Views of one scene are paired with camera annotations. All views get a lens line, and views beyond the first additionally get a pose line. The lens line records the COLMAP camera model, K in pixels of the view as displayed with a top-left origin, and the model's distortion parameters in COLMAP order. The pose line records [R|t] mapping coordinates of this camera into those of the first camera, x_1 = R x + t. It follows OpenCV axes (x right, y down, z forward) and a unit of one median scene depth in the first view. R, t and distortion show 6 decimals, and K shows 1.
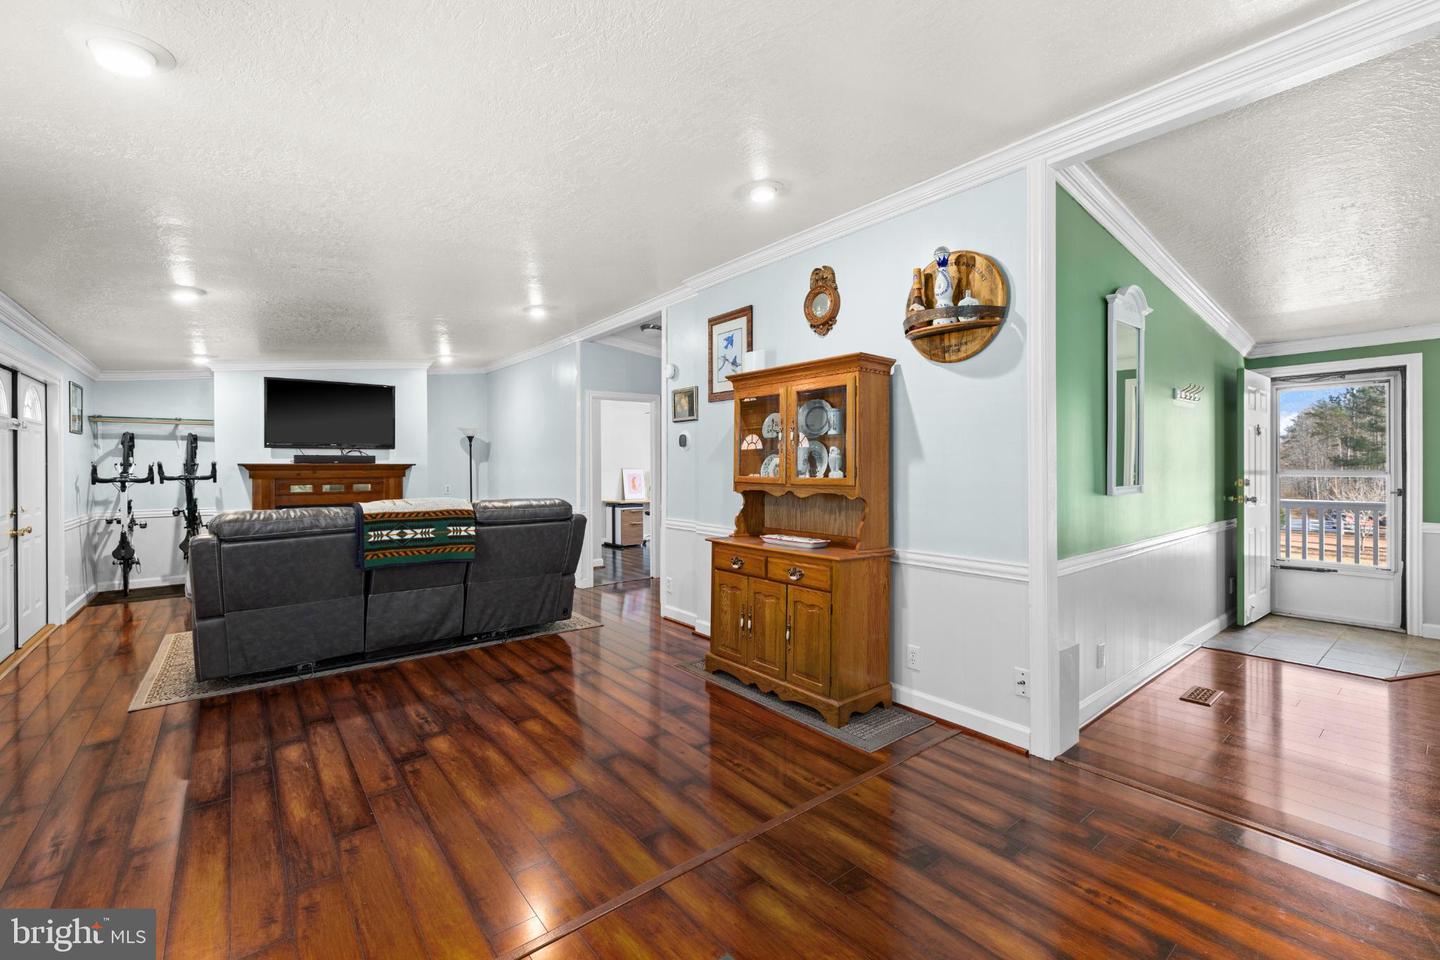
lens RADIAL K [[614.3, 0, 721.8], [0, 614.3, 466.4], [0, 0, 1]] dist [-0.000482, 0.000972]
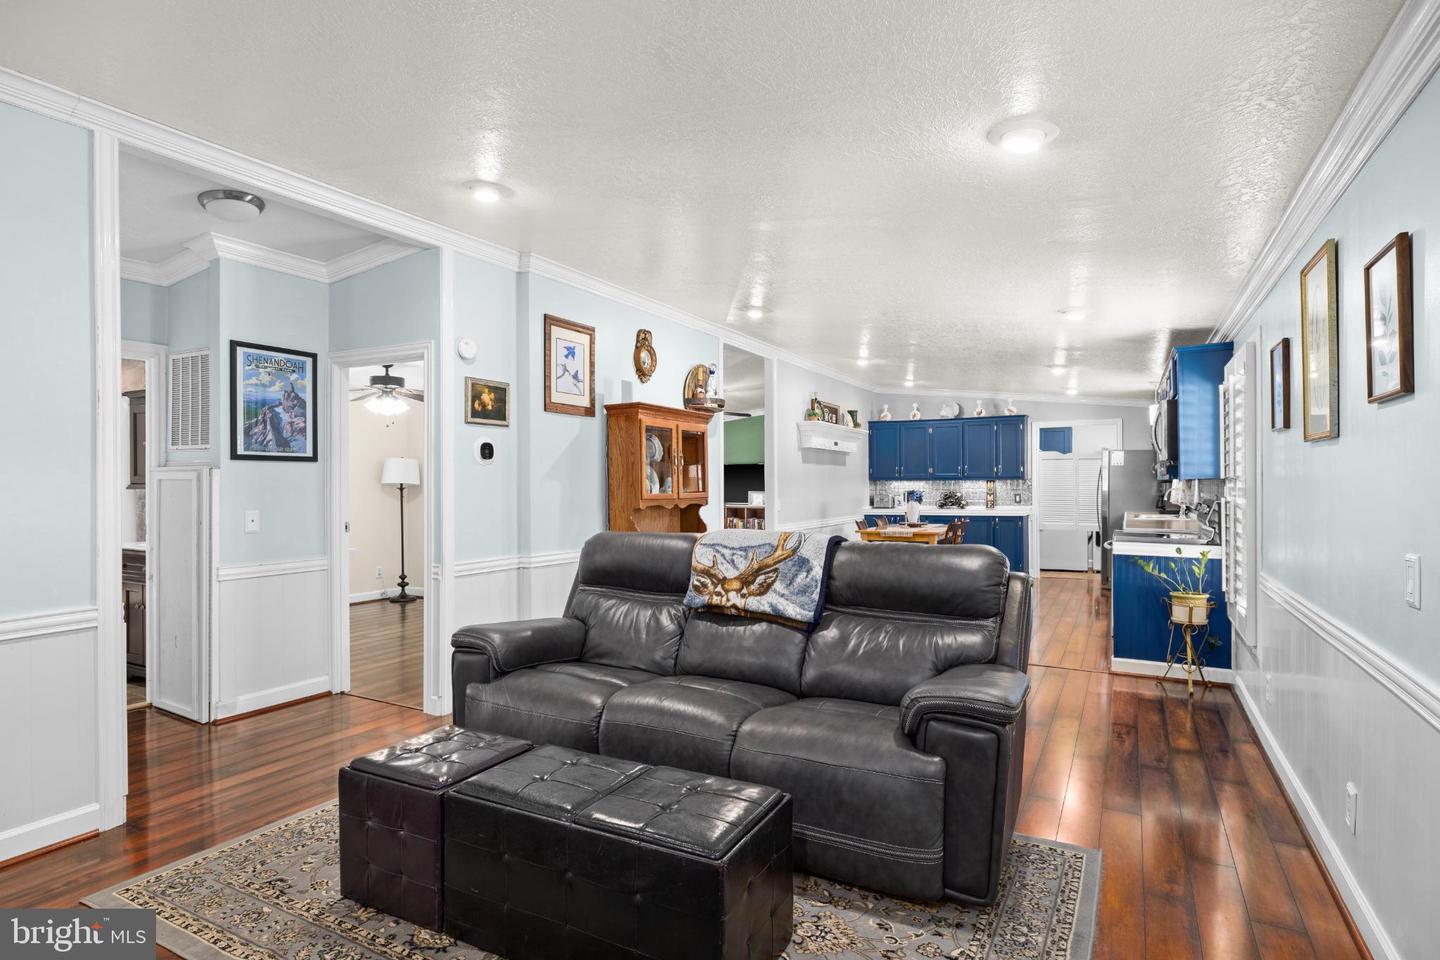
lens RADIAL K [[765.1, 0, 722.7], [0, 765.1, 481.0], [0, 0, 1]] dist [-0.001915, 0.000387]
pose [[-0.400192, 0.008950, 0.916388, -1.015713], [0.006297, 0.999956, -0.007016, 0.002047], [-0.916410, 0.002963, -0.400230, 1.112091]]
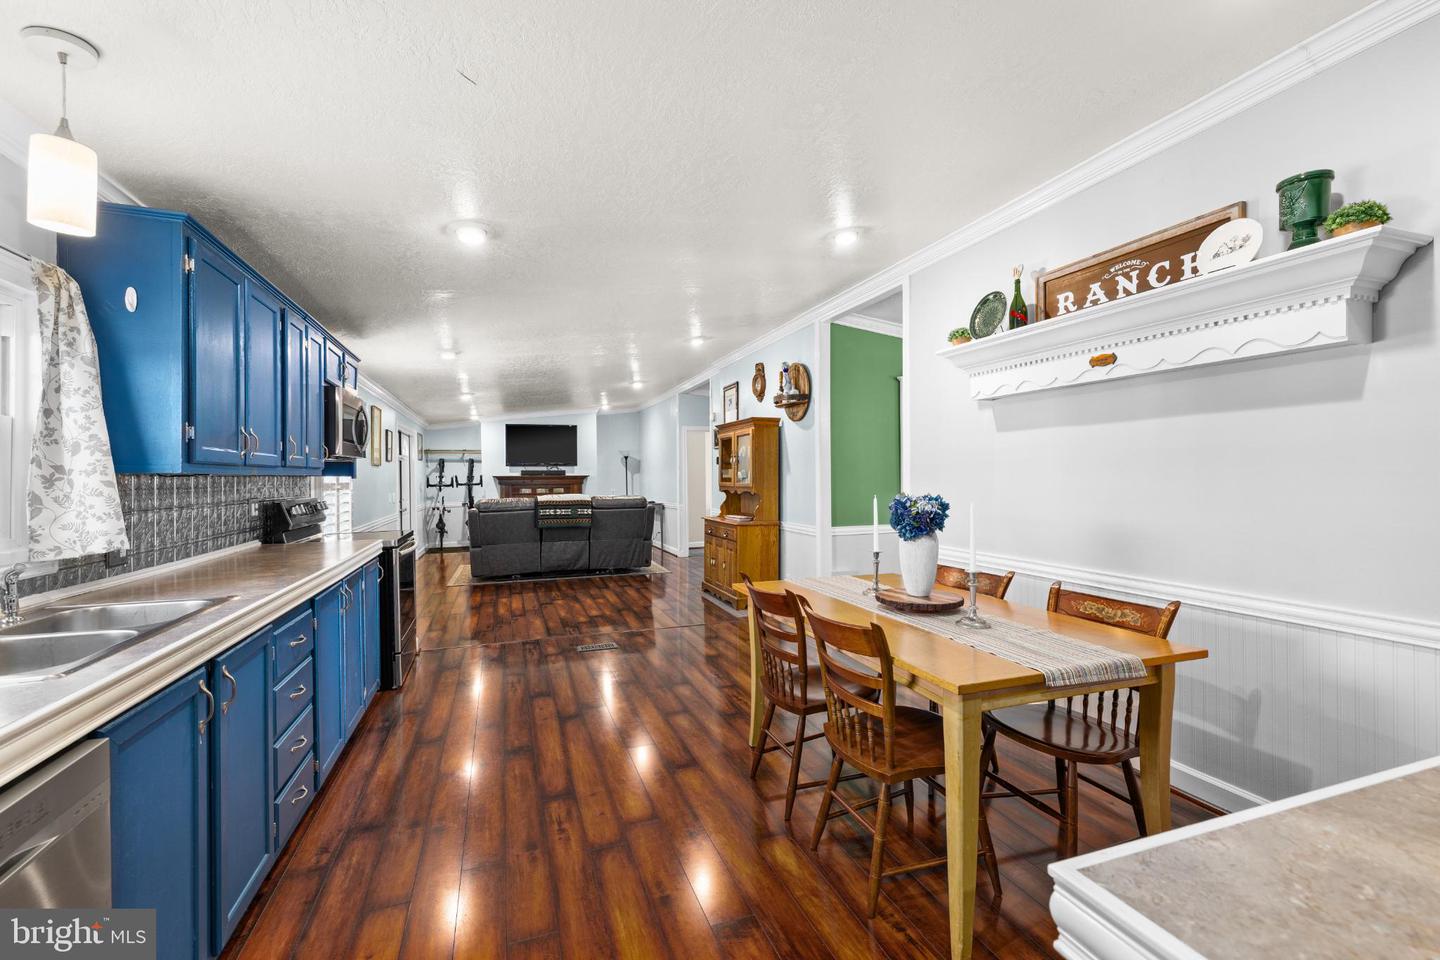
lens RADIAL K [[614.3, 0, 718.2], [0, 614.3, 480.7], [0, 0, 1]] dist [-0.000482, 0.000972]
pose [[0.944422, -0.001932, -0.328729, 0.469939], [0.004894, 0.999955, 0.008182, -0.002686], [0.328698, -0.009336, 0.944389, -0.523728]]
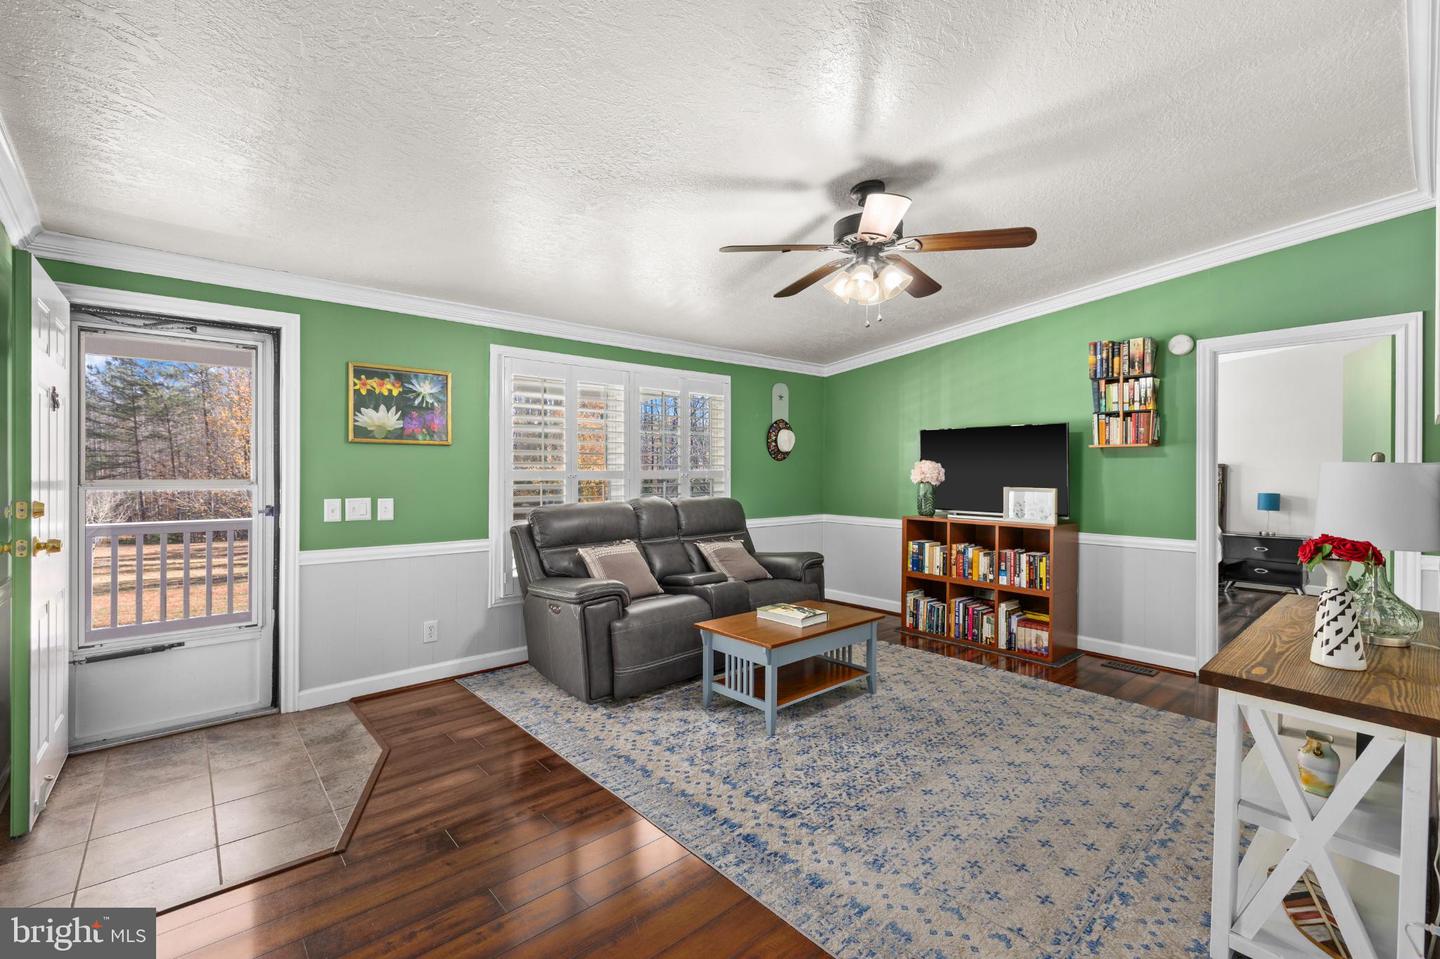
lens RADIAL K [[614.3, 0, 709.7], [0, 614.3, 474.7], [0, 0, 1]] dist [-0.000482, 0.000972]
pose [[-0.036997, -0.000433, 0.999315, 0.362288], [-0.002143, 0.999998, 0.000354, 0.000273], [-0.999313, -0.002128, -0.036998, 0.490497]]
